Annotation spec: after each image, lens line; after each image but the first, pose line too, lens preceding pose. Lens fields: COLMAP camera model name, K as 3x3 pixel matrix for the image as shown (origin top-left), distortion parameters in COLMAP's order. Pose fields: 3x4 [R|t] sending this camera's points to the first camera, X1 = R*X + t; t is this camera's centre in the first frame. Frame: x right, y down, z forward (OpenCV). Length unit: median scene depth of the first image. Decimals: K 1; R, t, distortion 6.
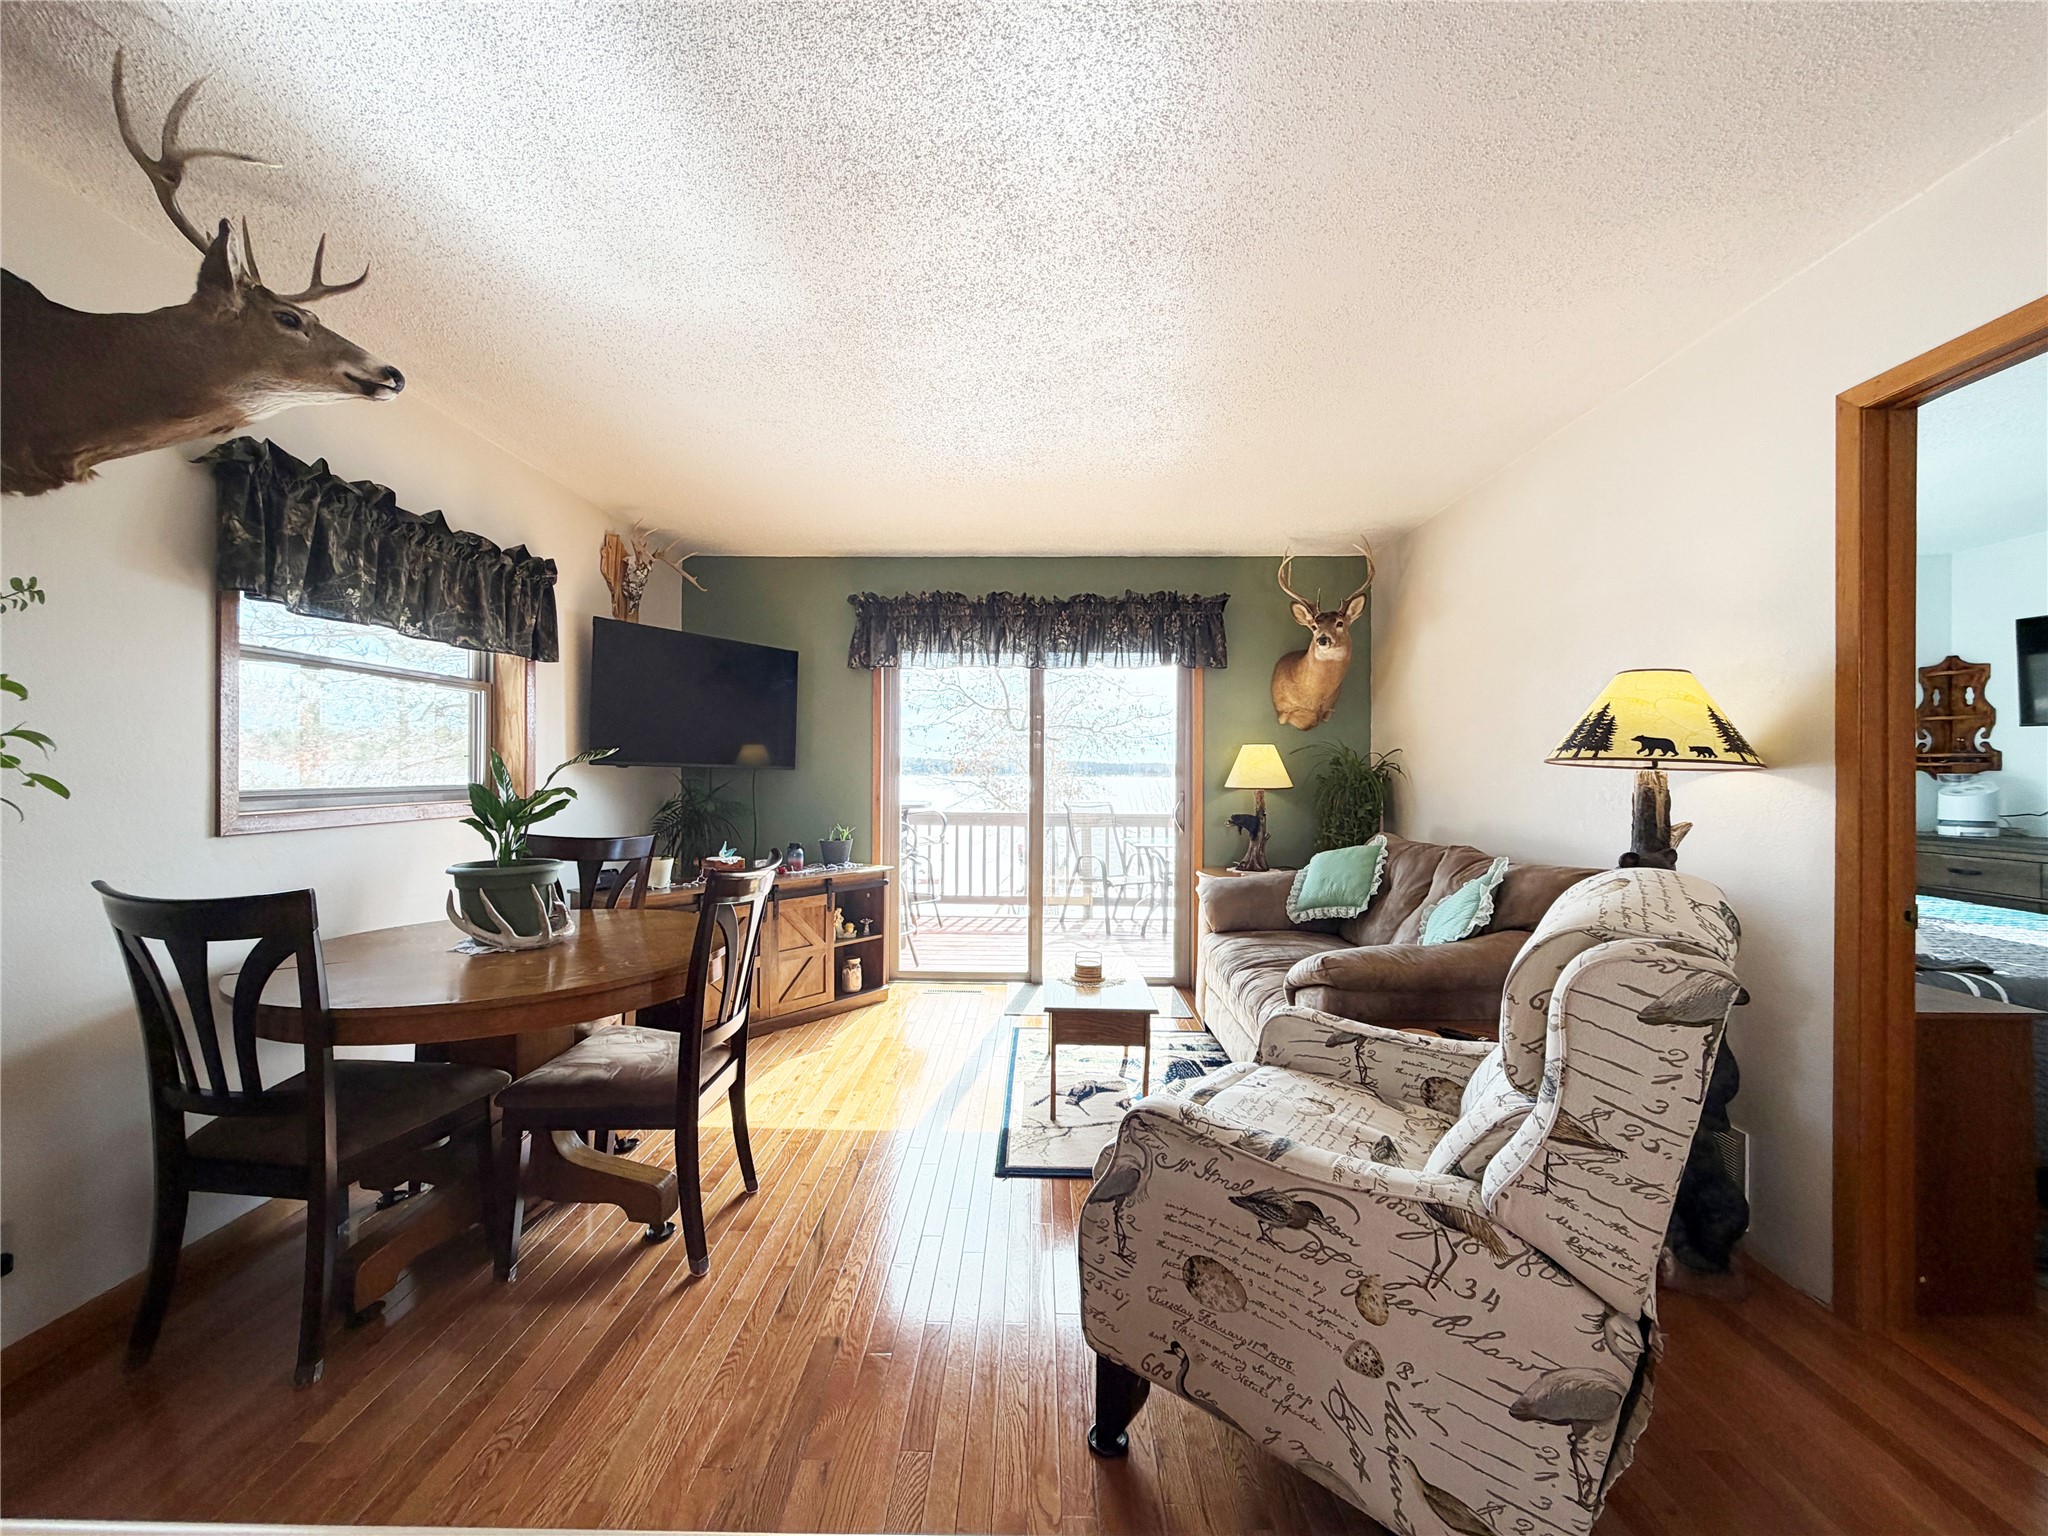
lens RADIAL K [[813.2, 0, 1014.6], [0, 813.2, 772.0], [0, 0, 1]] dist [0.000613, -0.000791]
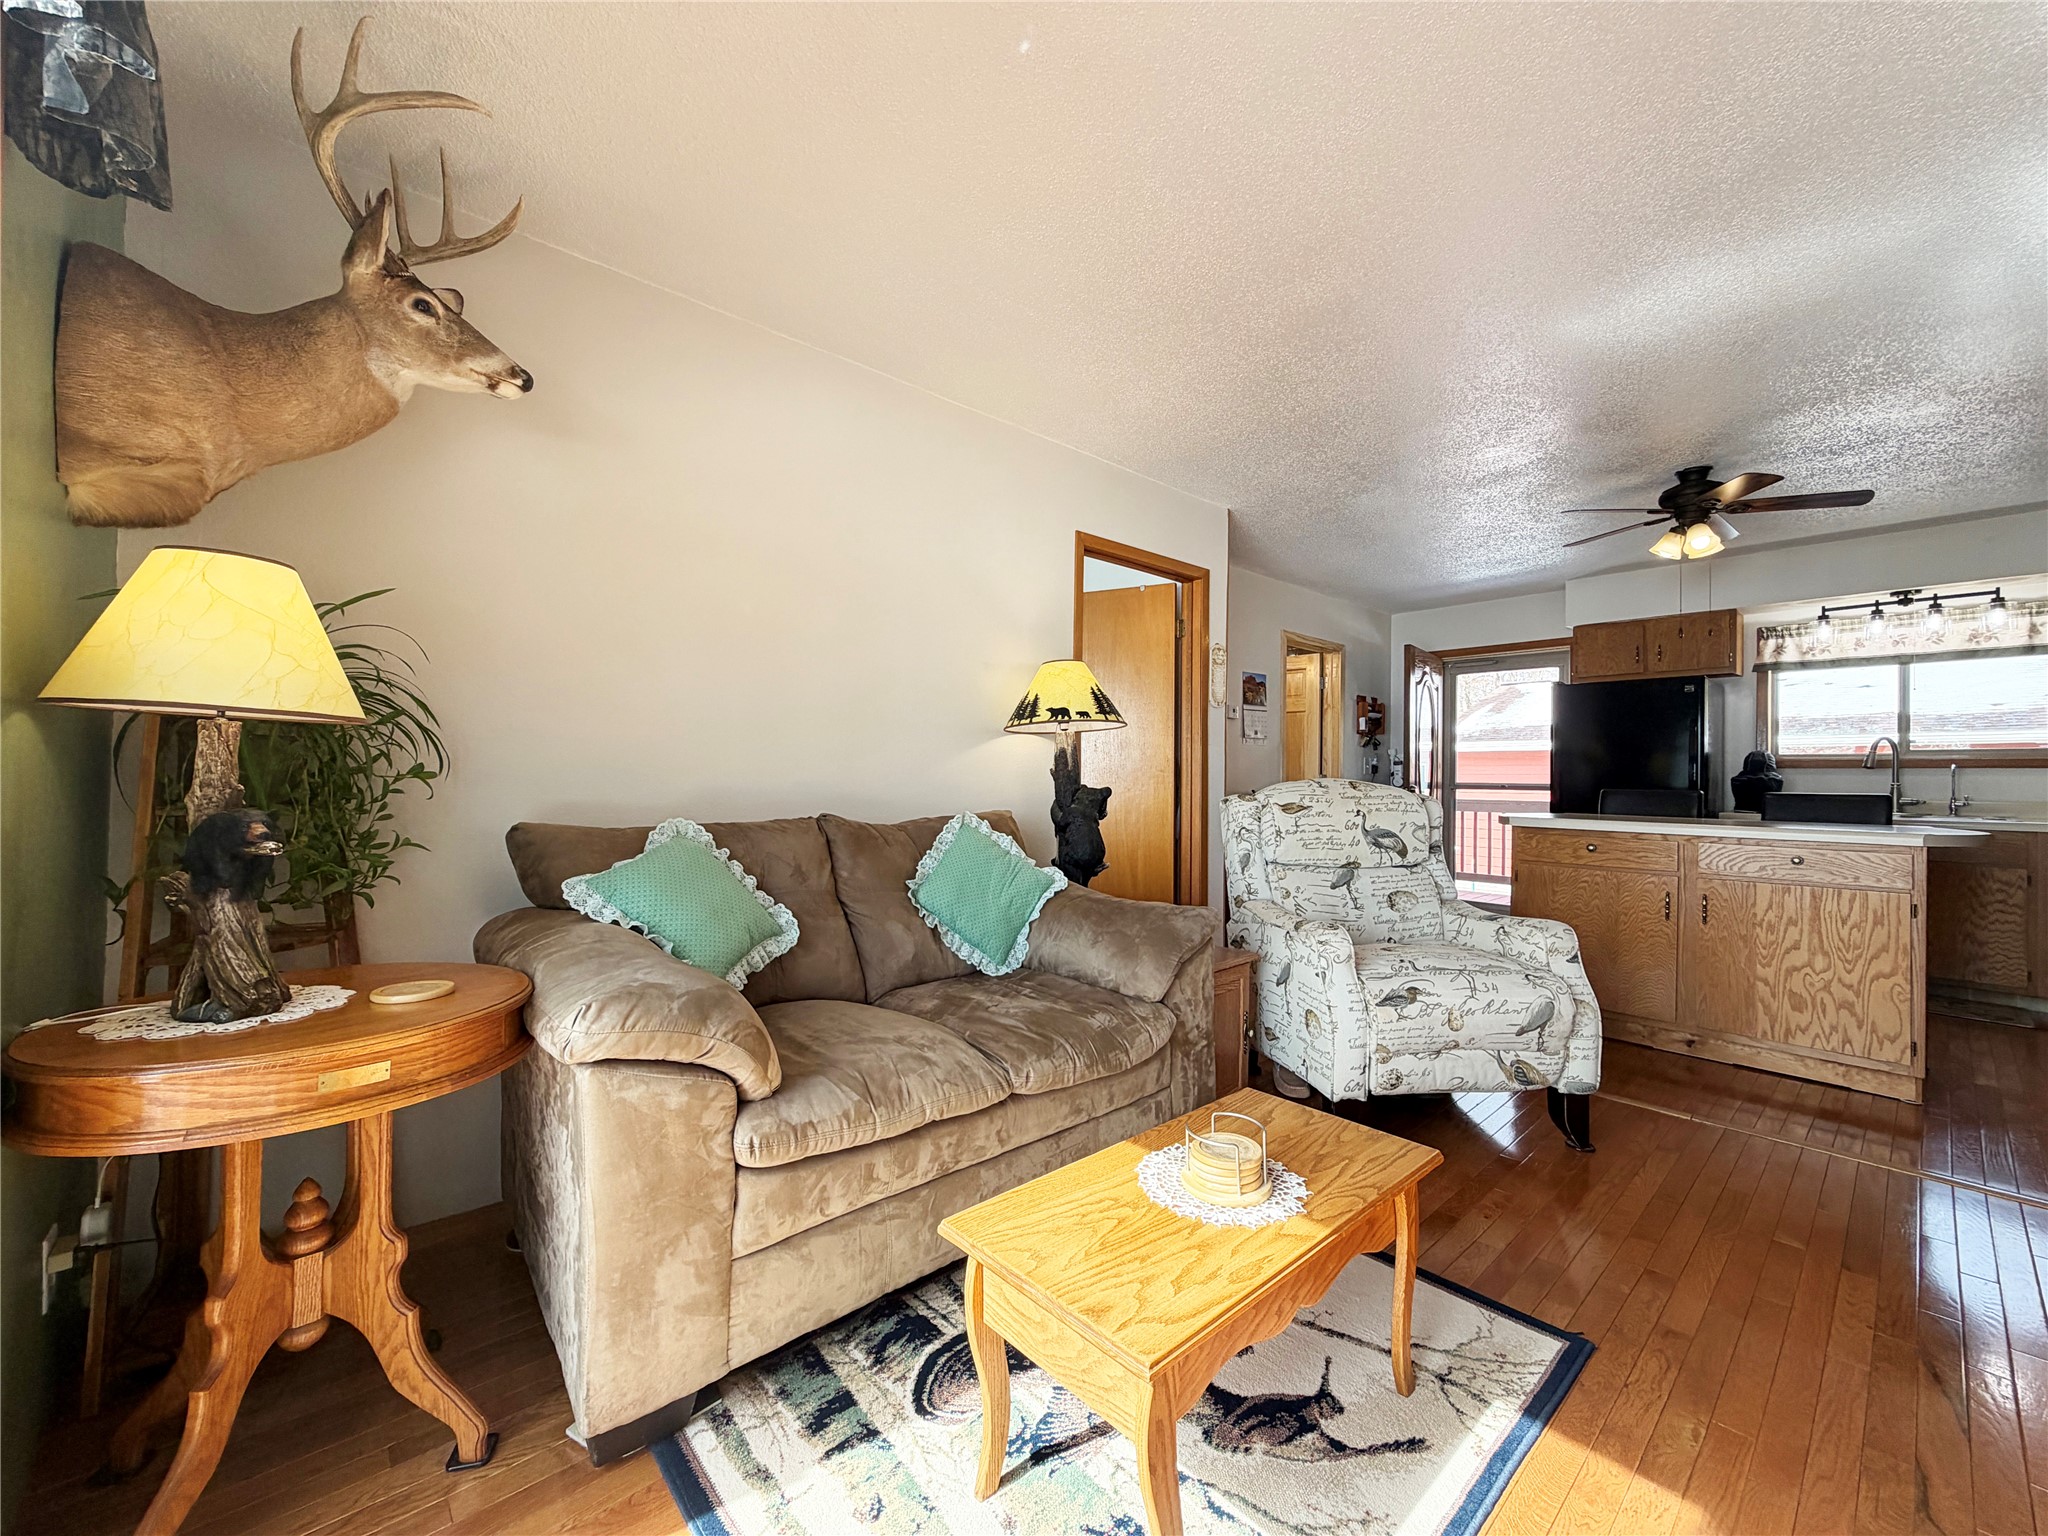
lens RADIAL K [[813.2, 0, 1020.5], [0, 813.2, 770.6], [0, 0, 1]] dist [0.000613, -0.000791]
pose [[-0.688290, -0.003489, 0.725427, -0.141041], [-0.012144, 0.999904, -0.006714, 0.053558], [-0.725334, -0.013430, -0.688266, 1.438208]]
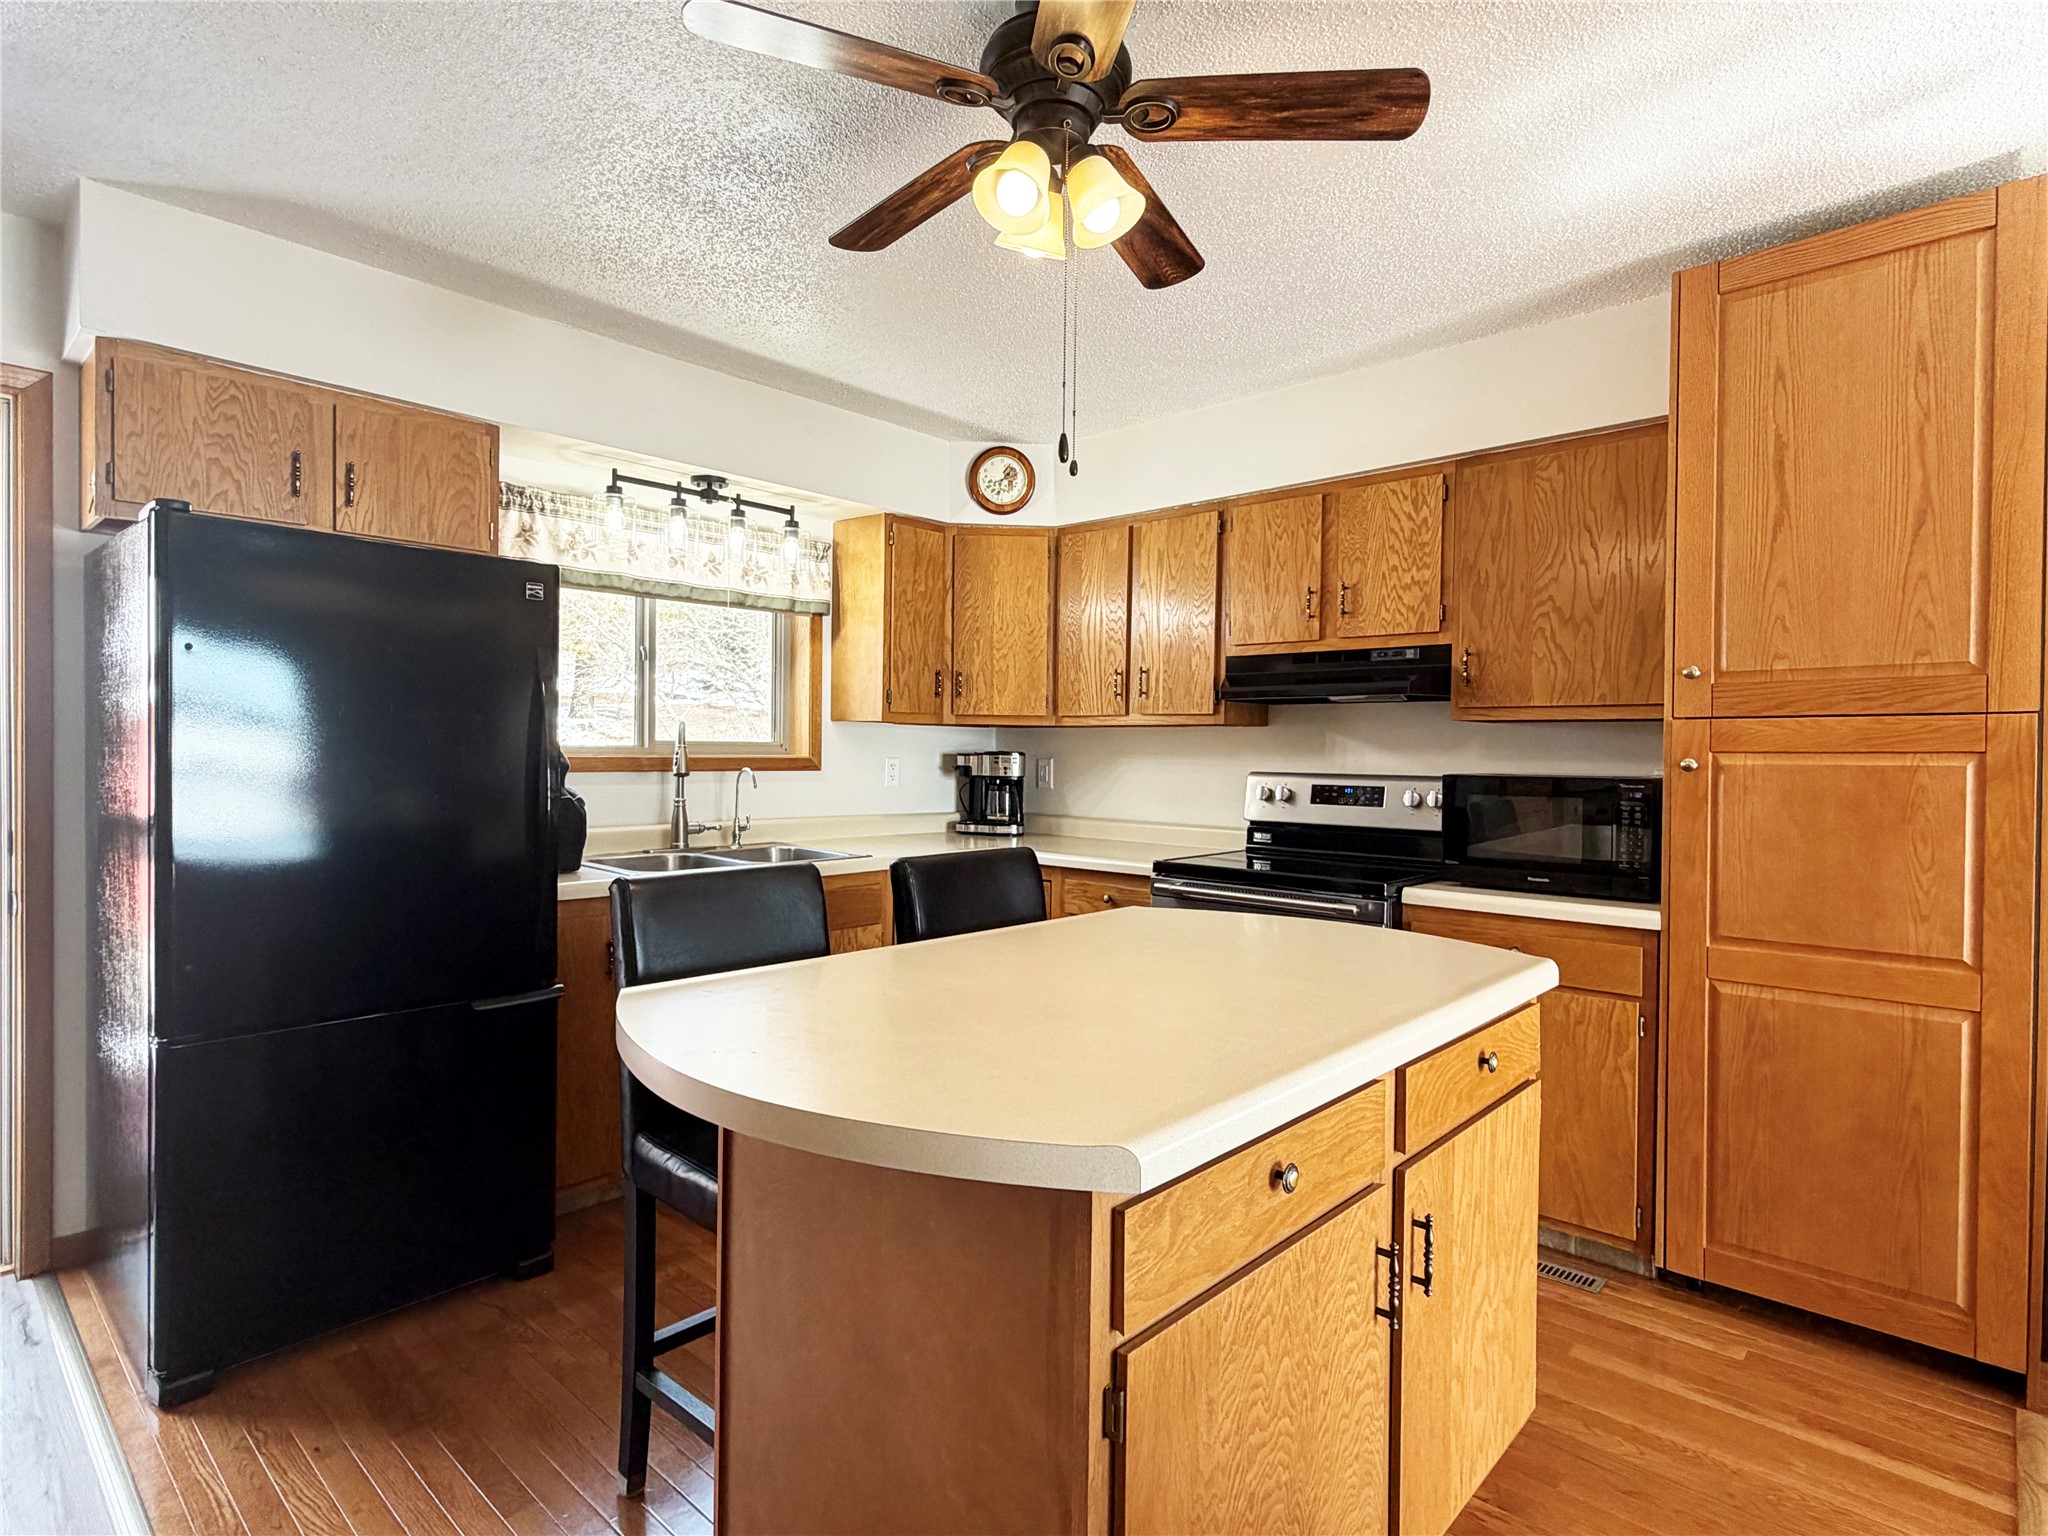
lens RADIAL K [[1067.6, 0, 1016.0], [0, 1067.6, 769.6], [0, 0, 1]] dist [-0.000984, 0.002201]
pose [[-0.654101, 0.002895, -0.756402, 0.485769], [-0.014610, 0.999758, 0.016460, -0.009278], [0.756266, 0.021817, -0.653900, 0.275238]]
